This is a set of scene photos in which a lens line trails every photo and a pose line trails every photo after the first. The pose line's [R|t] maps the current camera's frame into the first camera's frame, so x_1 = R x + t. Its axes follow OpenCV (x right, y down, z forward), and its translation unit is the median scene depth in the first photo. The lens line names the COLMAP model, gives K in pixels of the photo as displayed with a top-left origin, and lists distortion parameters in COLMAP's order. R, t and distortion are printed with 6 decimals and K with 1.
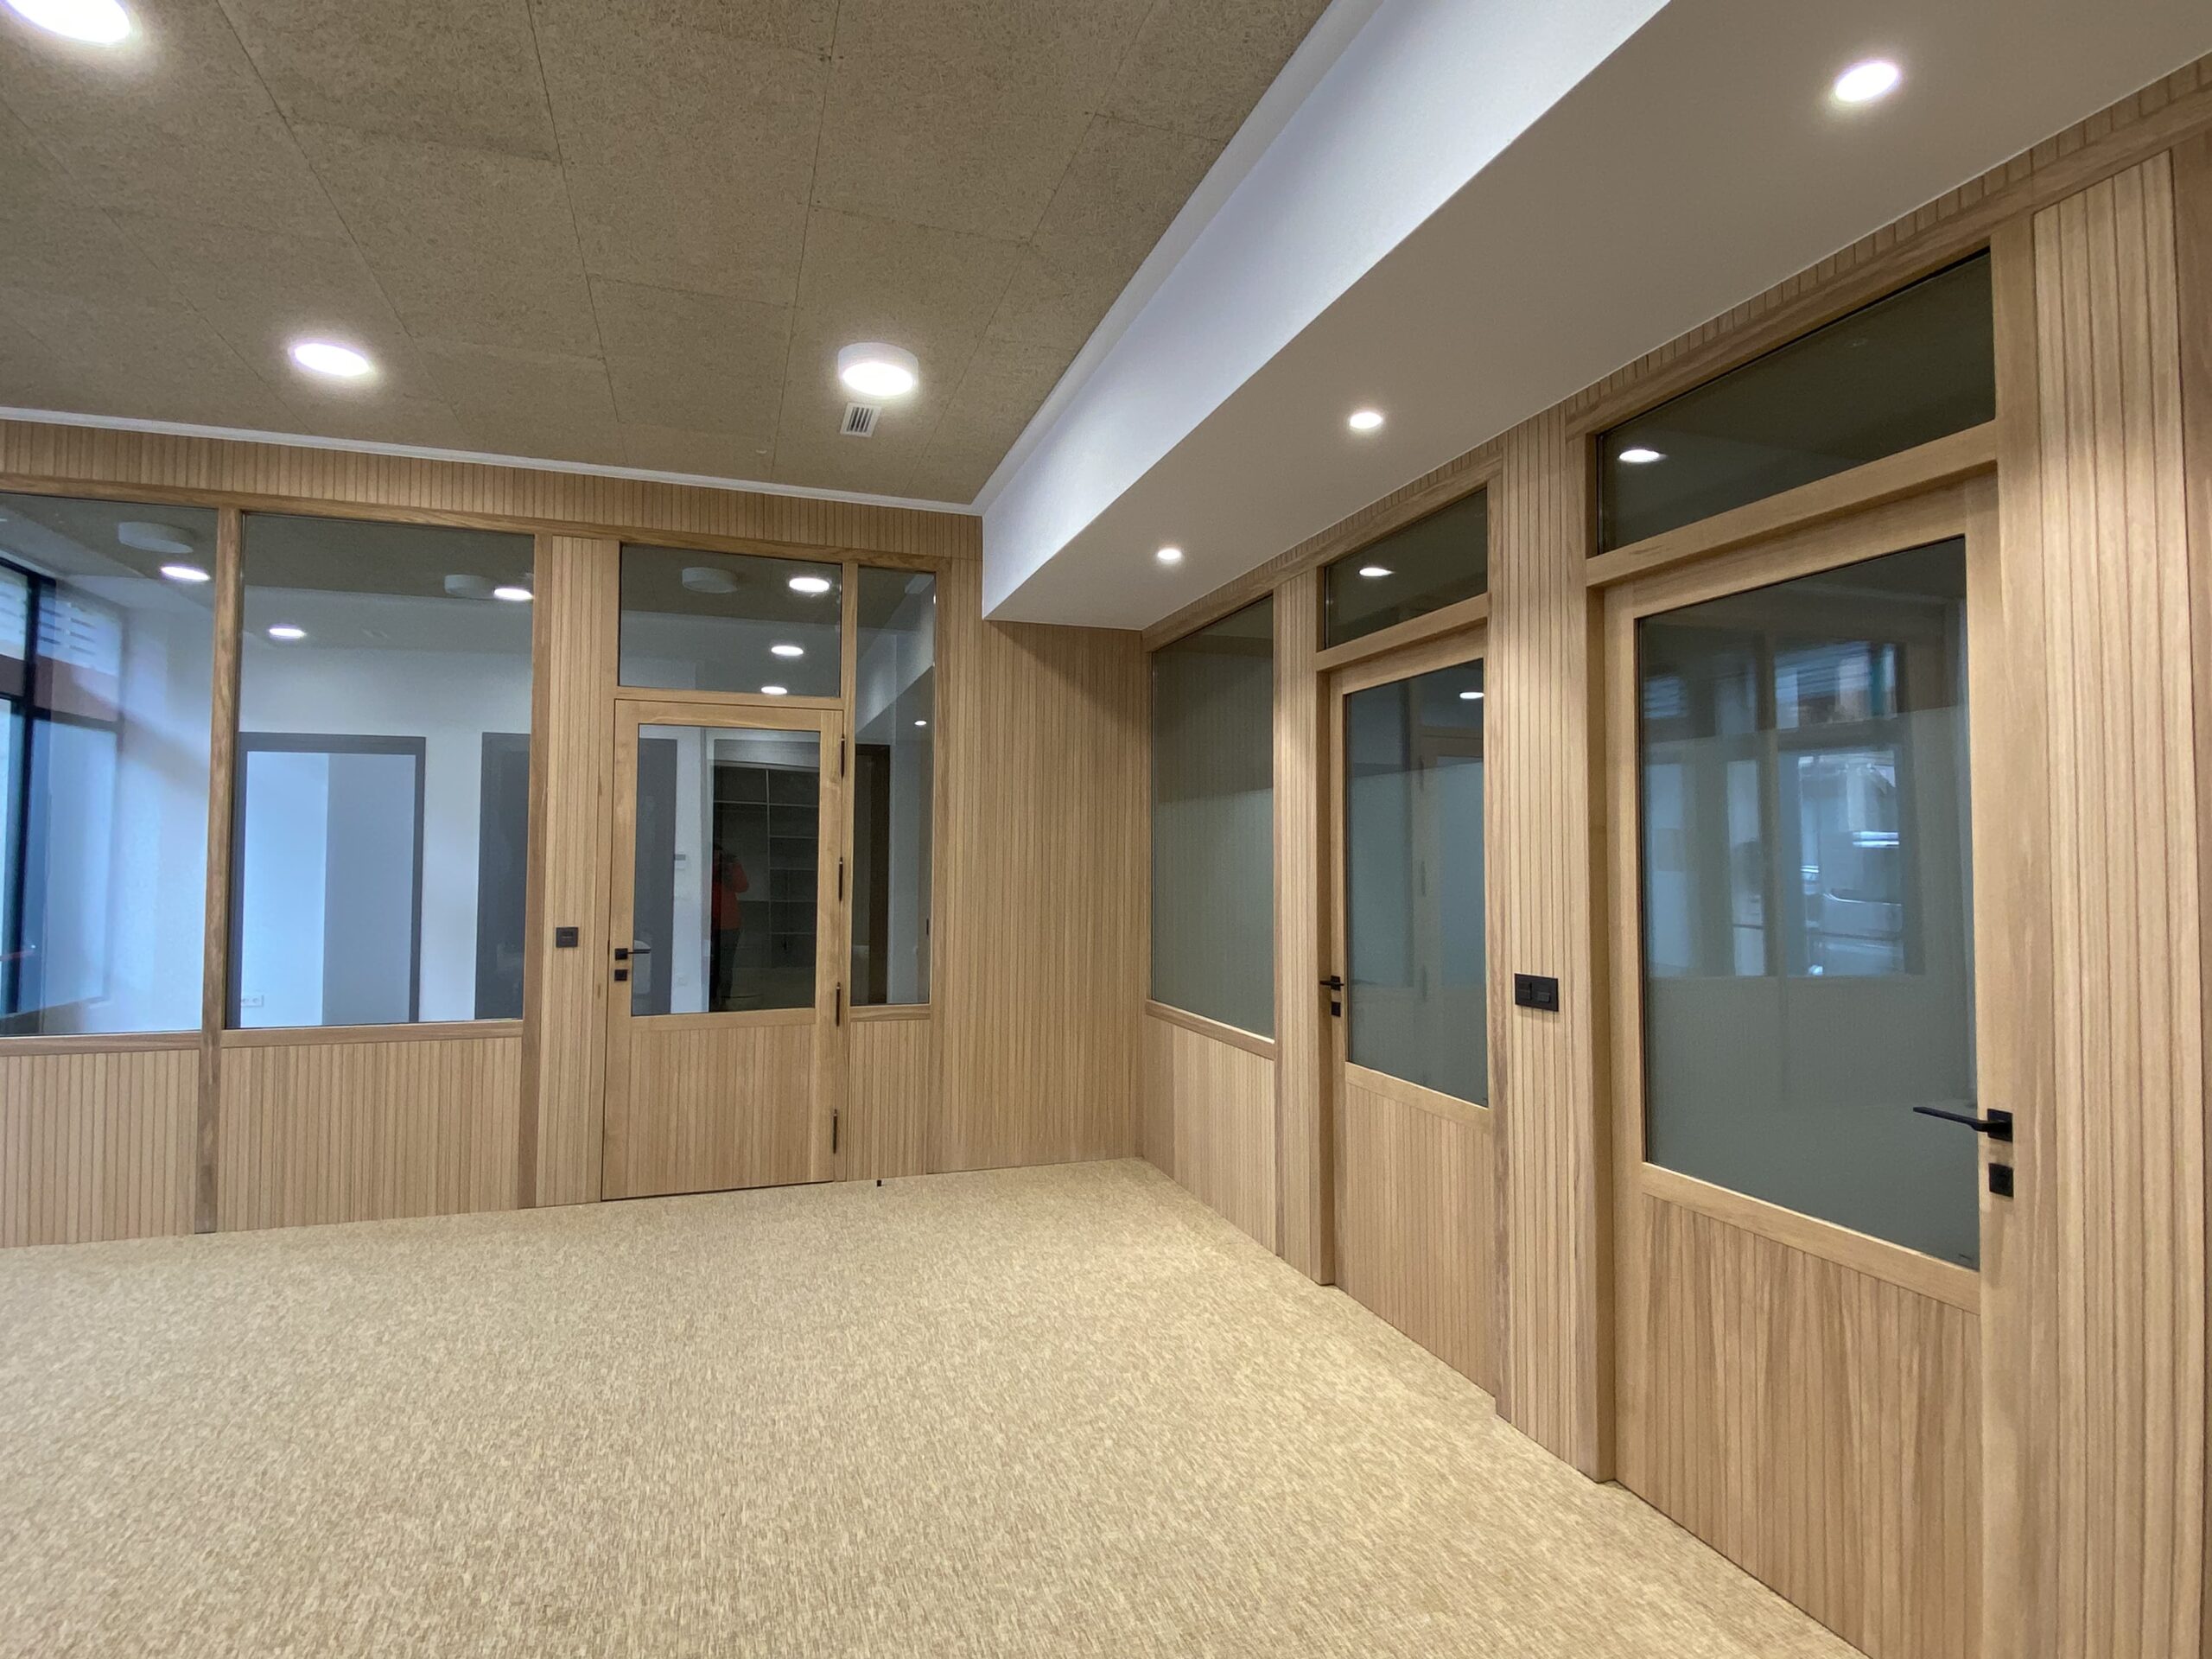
lens RADIAL K [[1104.6, 0, 1106.0], [0, 1104.6, 829.5], [0, 0, 1]] dist [0.000089, -0.030666]
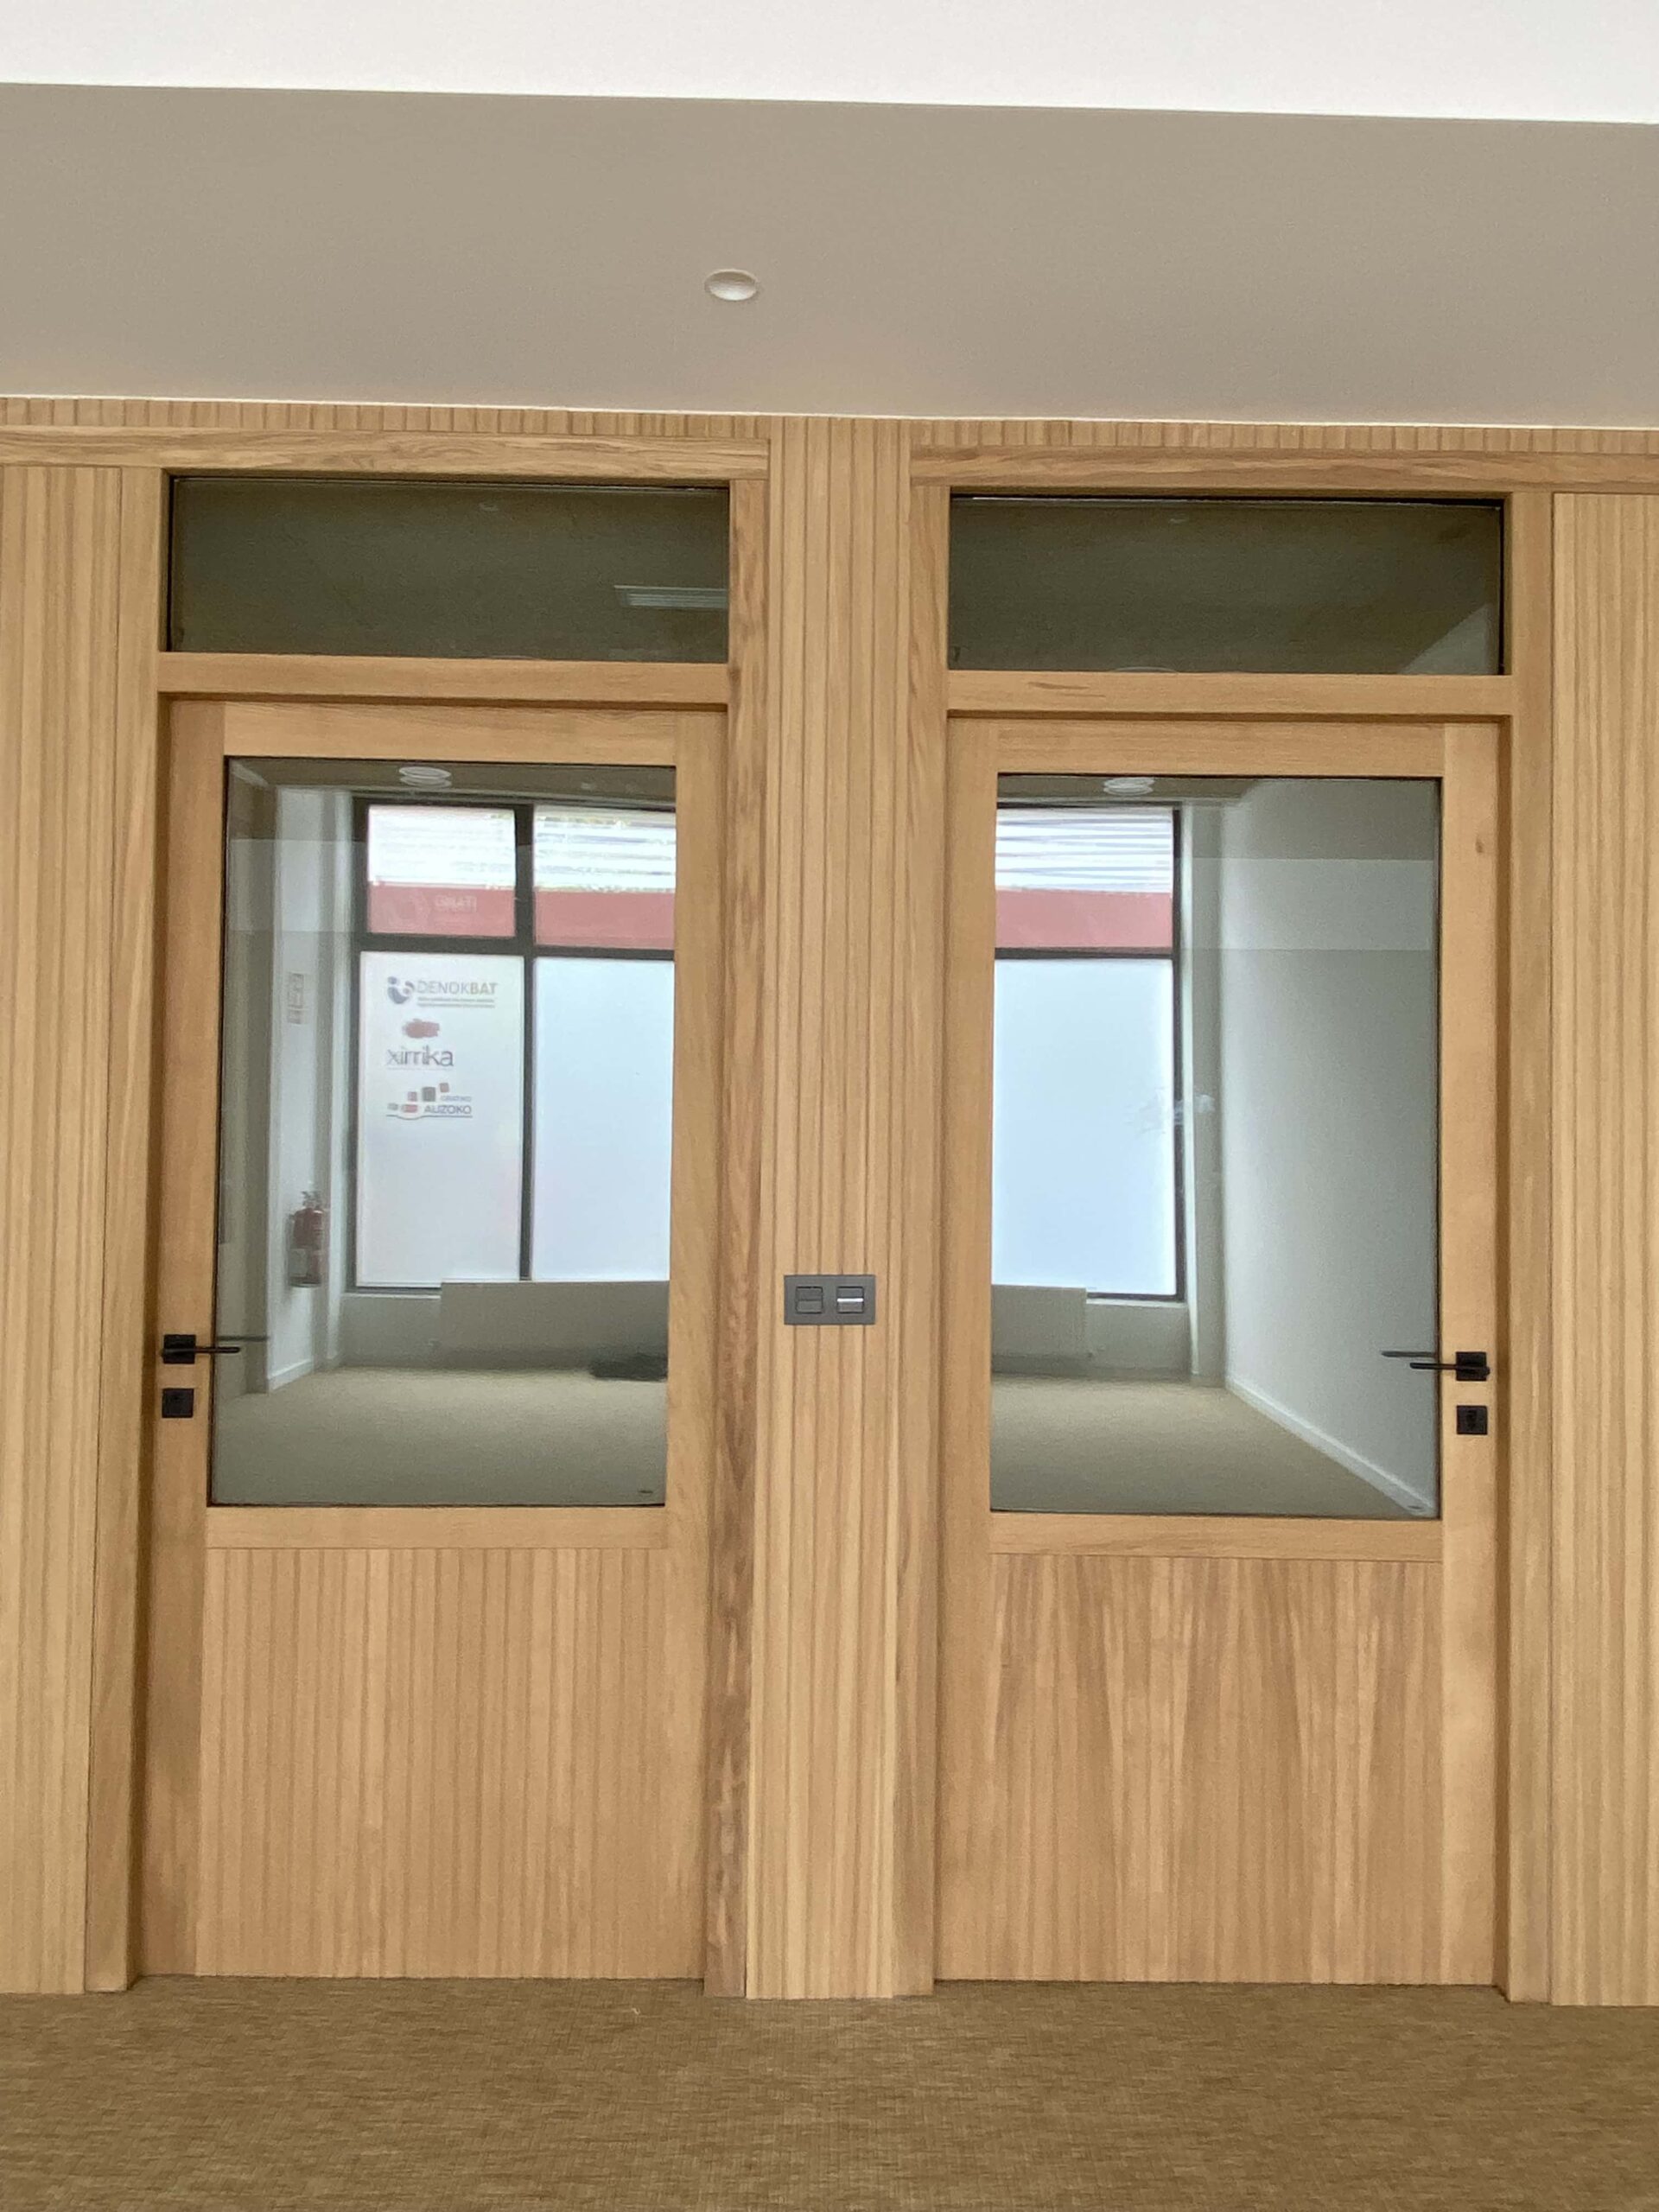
lens RADIAL K [[1512.4, 0, 825.0], [0, 1512.4, 1083.2], [0, 0, 1]] dist [0.075953, -0.102056]
pose [[0.314698, 0.013190, 0.949100, -0.571154], [-0.034868, 0.999389, -0.002327, 0.023652], [-0.948551, -0.032361, 0.314966, 0.876114]]
